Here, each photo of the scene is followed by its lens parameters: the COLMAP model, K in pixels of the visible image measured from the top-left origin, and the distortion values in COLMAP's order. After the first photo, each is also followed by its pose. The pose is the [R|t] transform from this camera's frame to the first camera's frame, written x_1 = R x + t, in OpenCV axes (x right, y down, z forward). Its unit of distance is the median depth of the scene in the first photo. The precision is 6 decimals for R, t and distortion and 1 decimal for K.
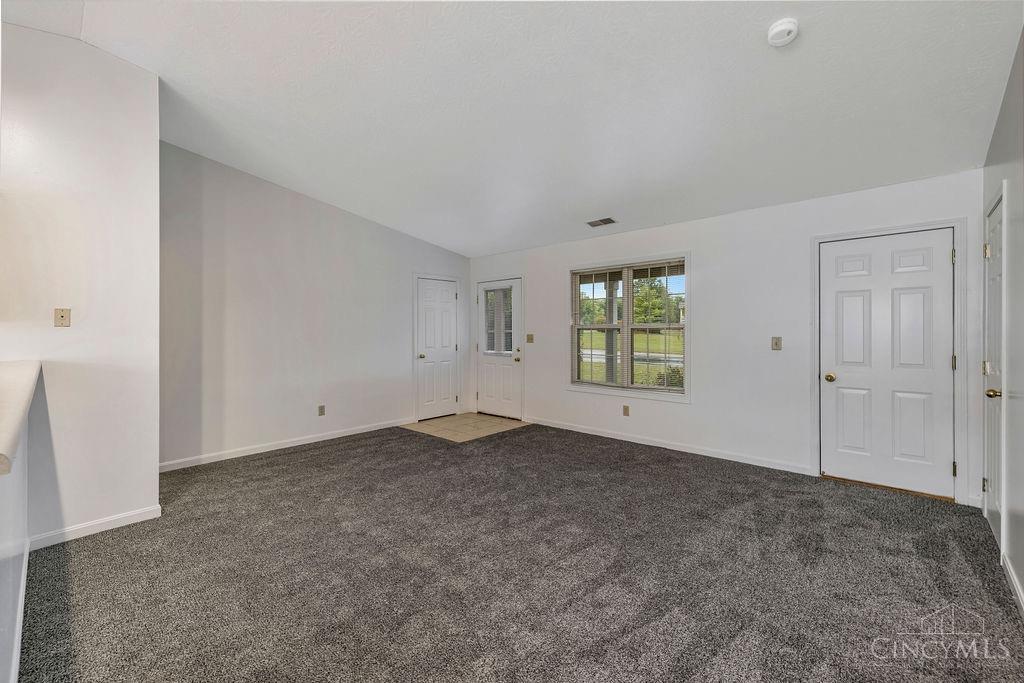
lens RADIAL K [[427.2, 0, 518.1], [0, 427.2, 329.1], [0, 0, 1]] dist [-0.008974, 0.000201]
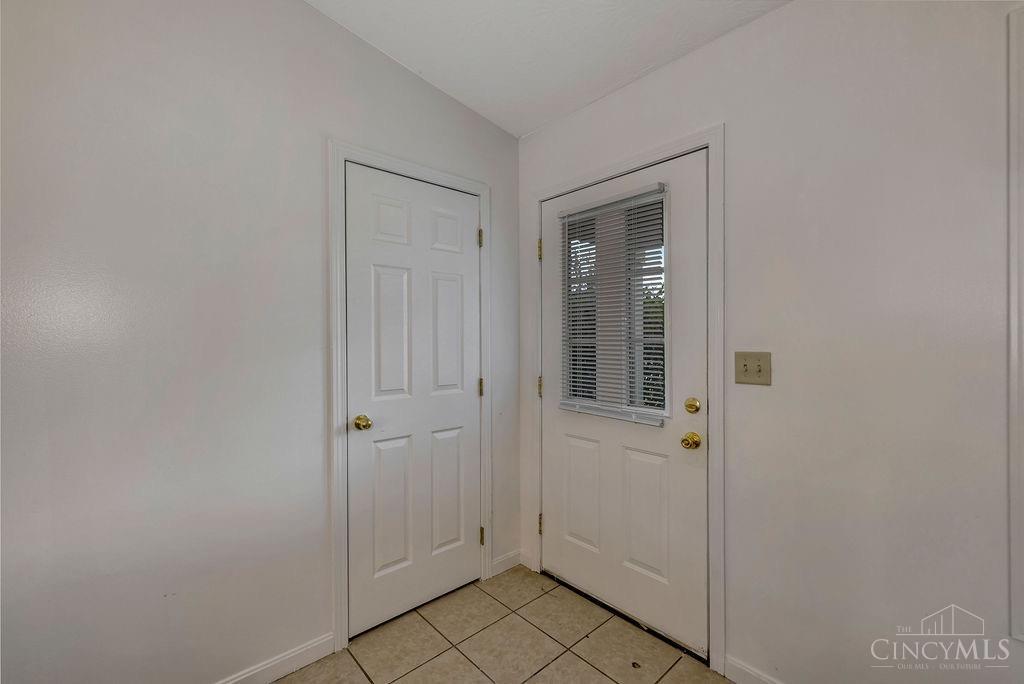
lens RADIAL K [[441.8, 0, 509.2], [0, 441.8, 339.2], [0, 0, 1]] dist [-0.008161, 0.001142]
pose [[0.992669, 0.002068, -0.120849, -0.140957], [-0.001462, 0.999986, 0.005100, 0.004929], [0.120858, -0.004886, 0.992658, 1.161822]]
